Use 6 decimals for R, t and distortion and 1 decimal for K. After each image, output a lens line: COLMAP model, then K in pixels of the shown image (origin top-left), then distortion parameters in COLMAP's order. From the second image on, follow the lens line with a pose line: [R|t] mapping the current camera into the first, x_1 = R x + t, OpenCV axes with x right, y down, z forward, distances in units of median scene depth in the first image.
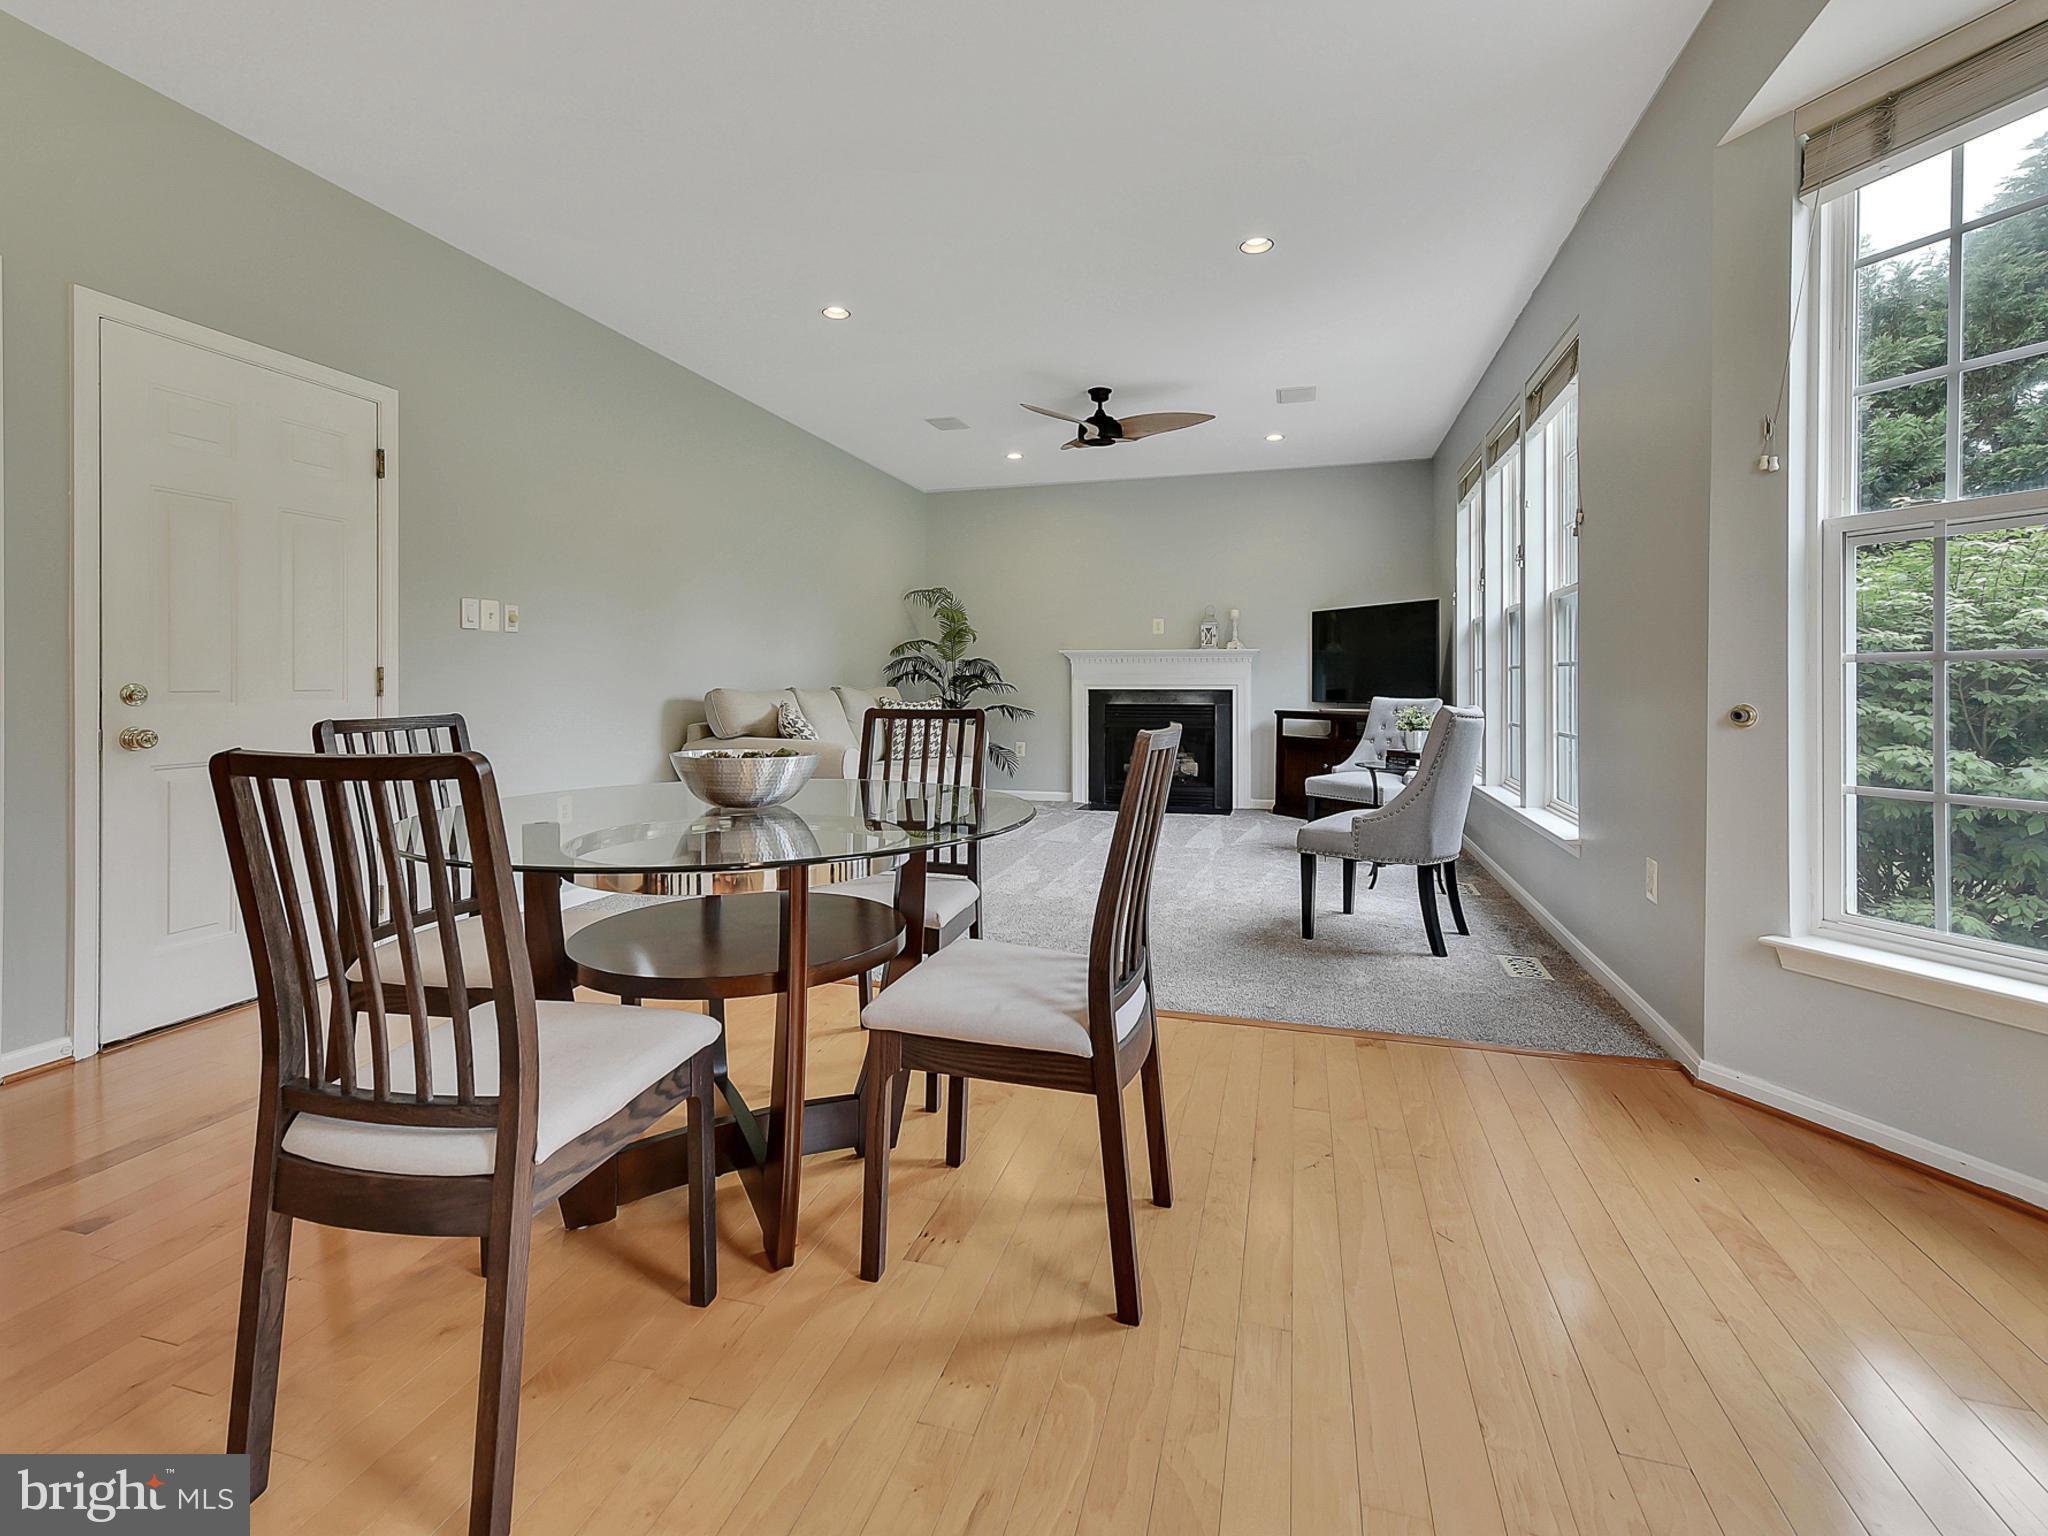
lens RADIAL K [[950.6, 0, 976.4], [0, 950.6, 674.7], [0, 0, 1]] dist [0.014217, 0.000886]
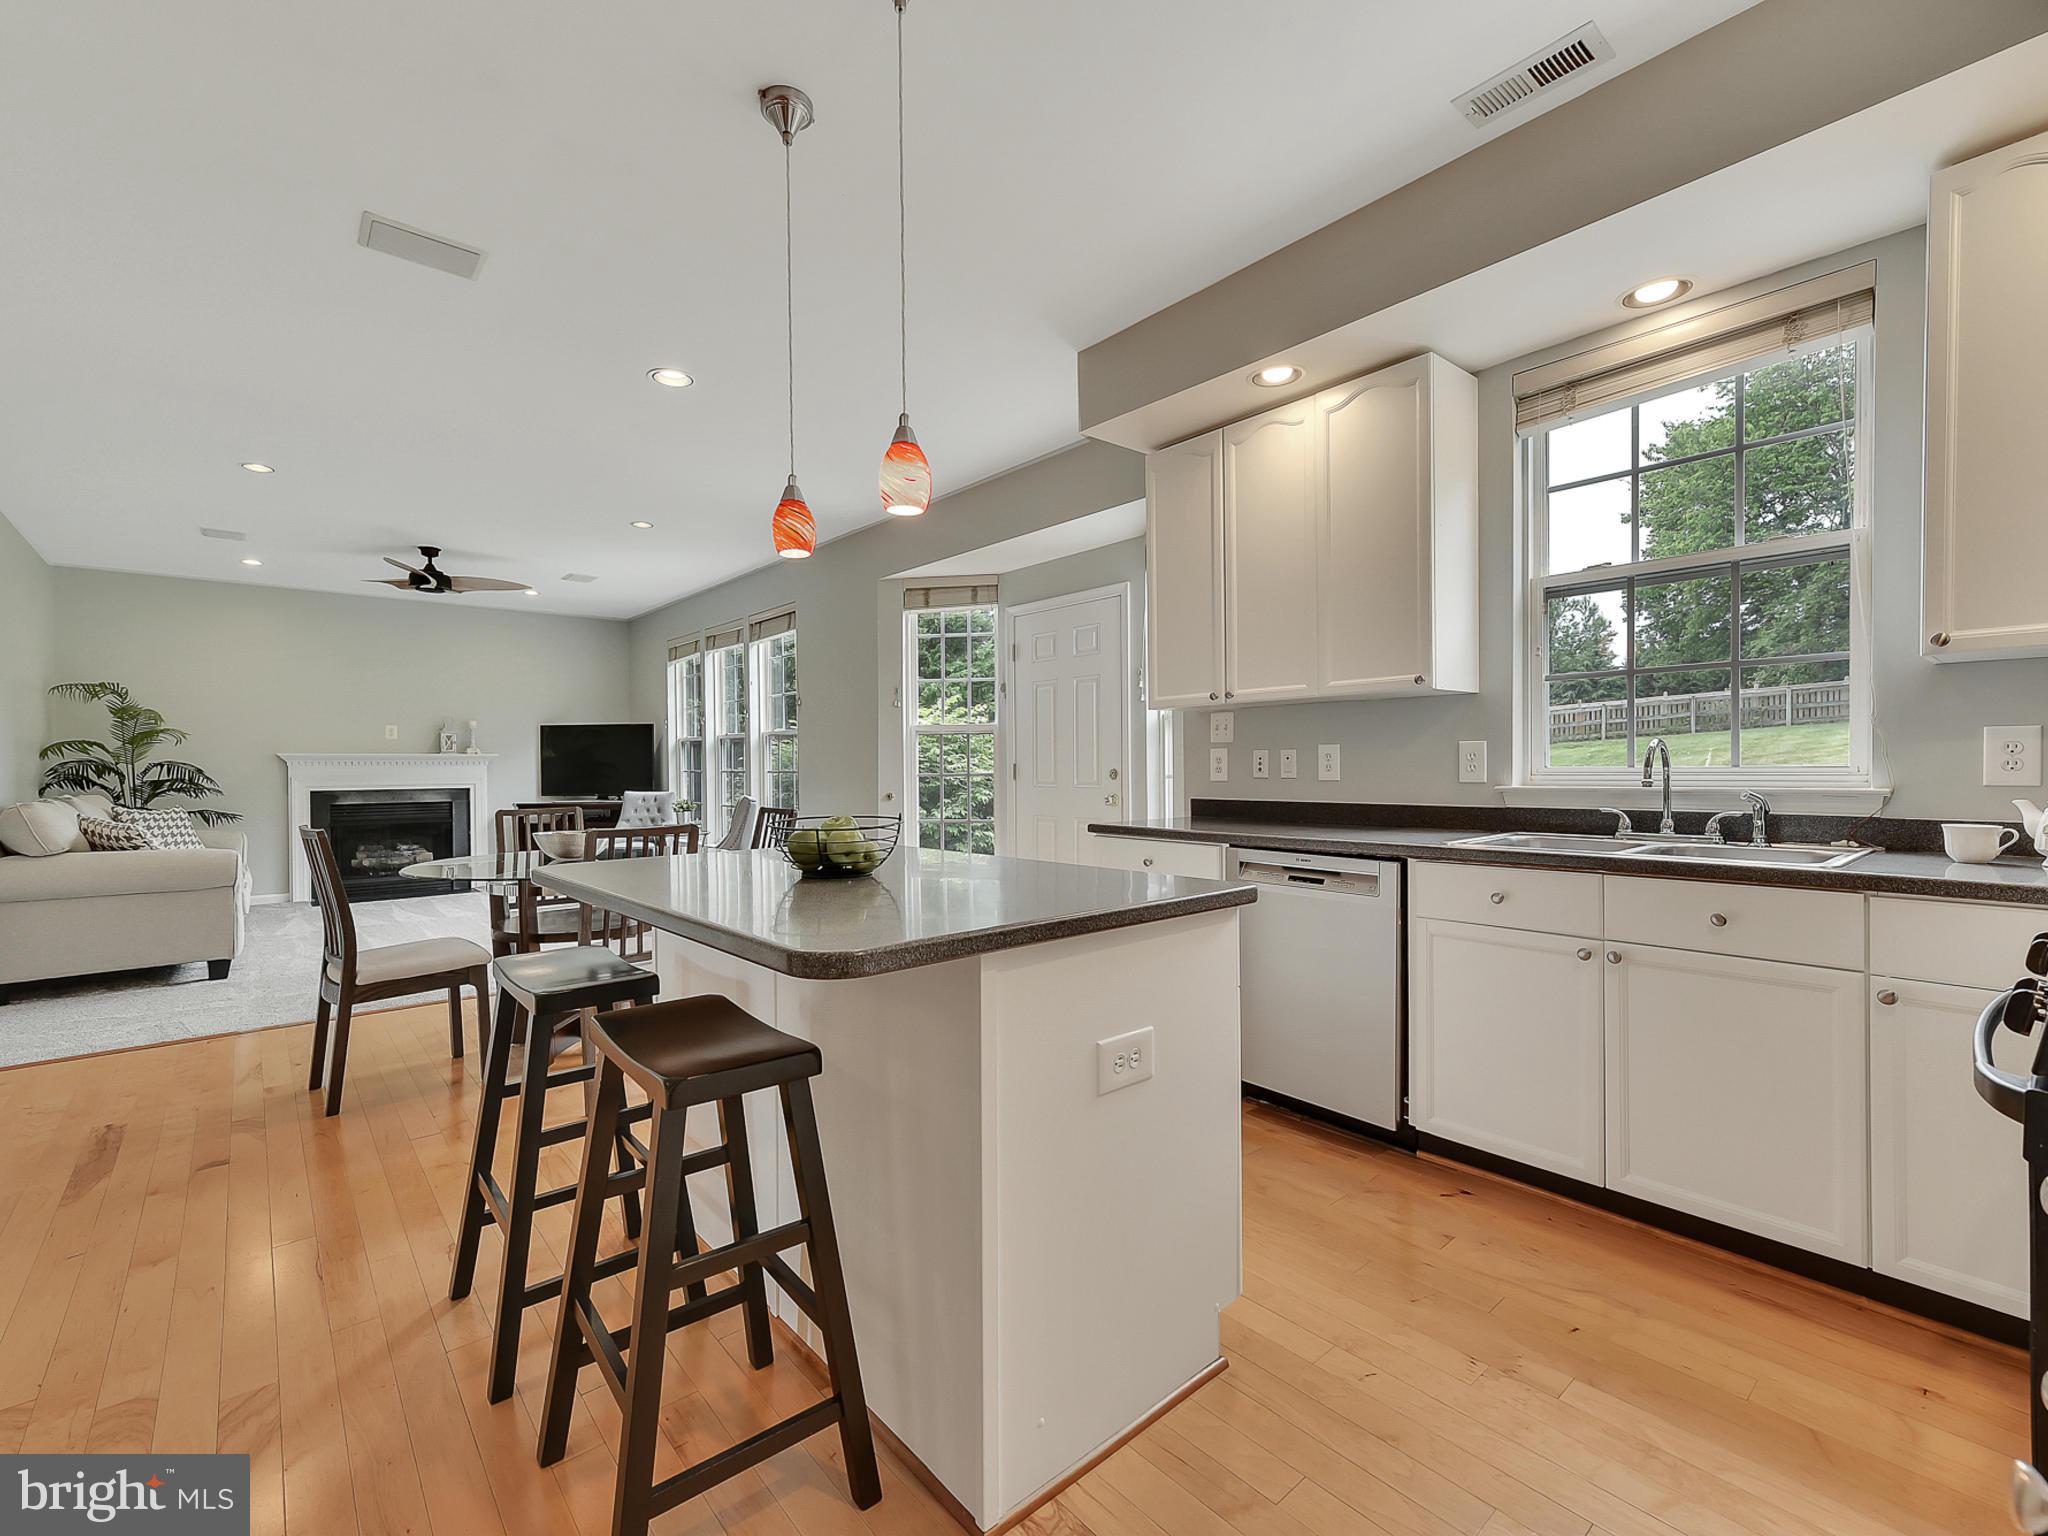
lens RADIAL K [[950.6, 0, 1036.4], [0, 950.6, 766.3], [0, 0, 1]] dist [0.014217, 0.000886]
pose [[0.519965, -0.005469, 0.854170, -0.380988], [0.001596, 0.999984, 0.005431, -0.016535], [-0.854186, -0.001461, 0.519965, -0.222550]]
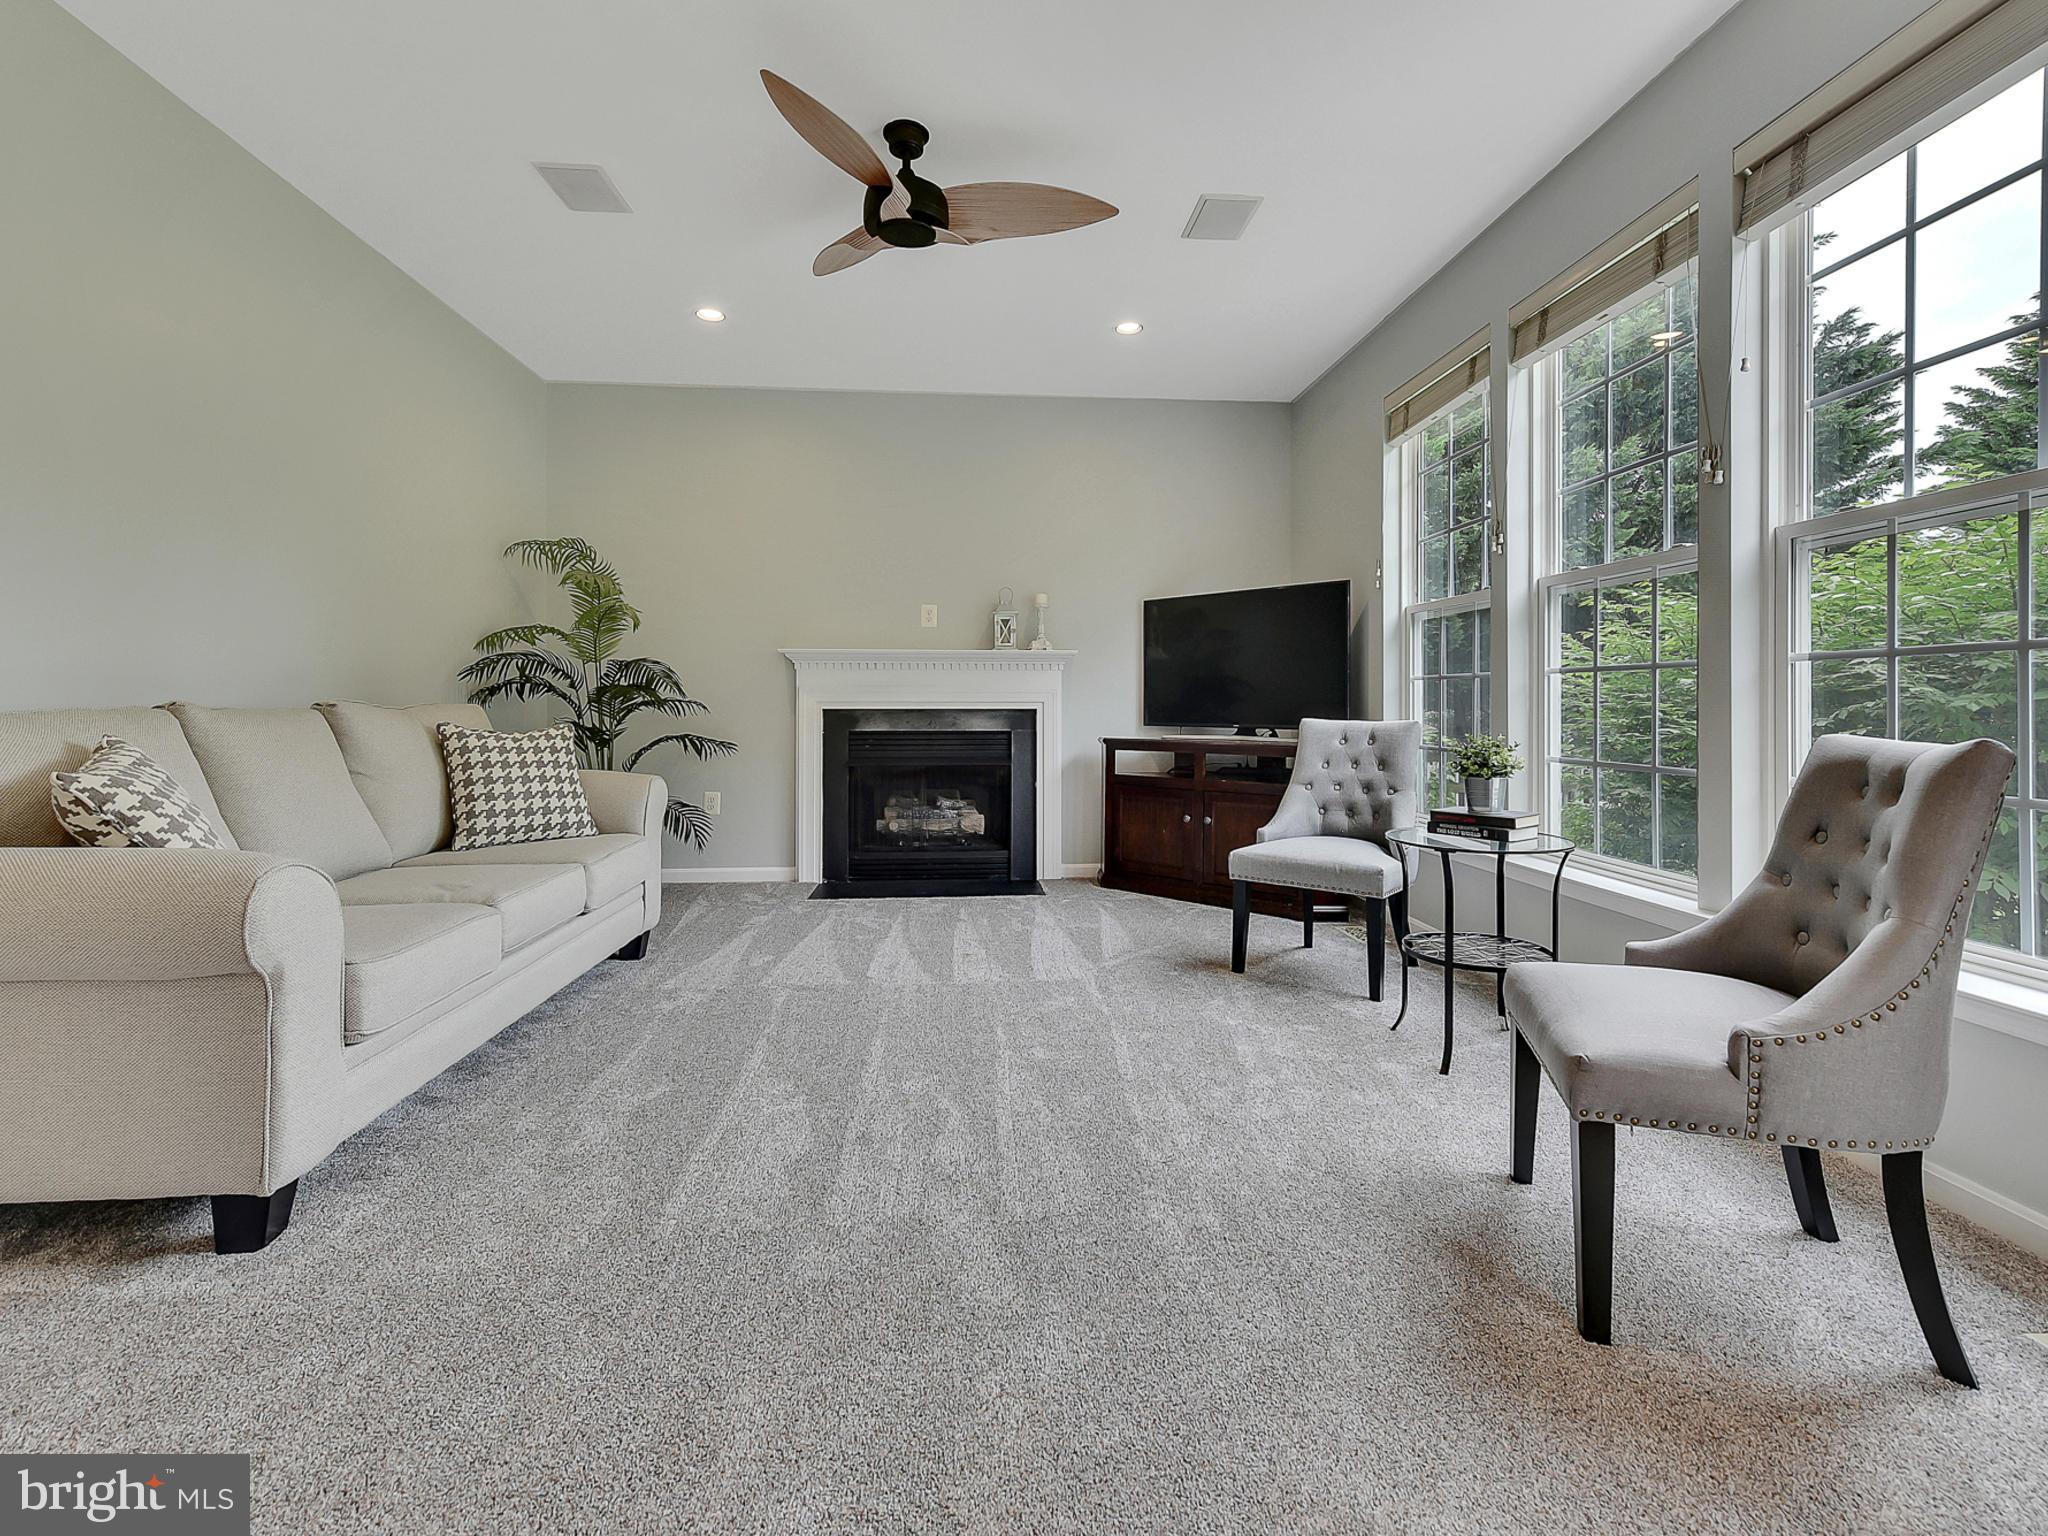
lens RADIAL K [[950.6, 0, 1025.0], [0, 950.6, 703.3], [0, 0, 1]] dist [0.014217, 0.000886]
pose [[0.921039, 0.001542, 0.389467, -0.010288], [-0.004163, 0.999974, 0.005885, 0.007442], [-0.389448, -0.007042, 0.921022, 0.361021]]
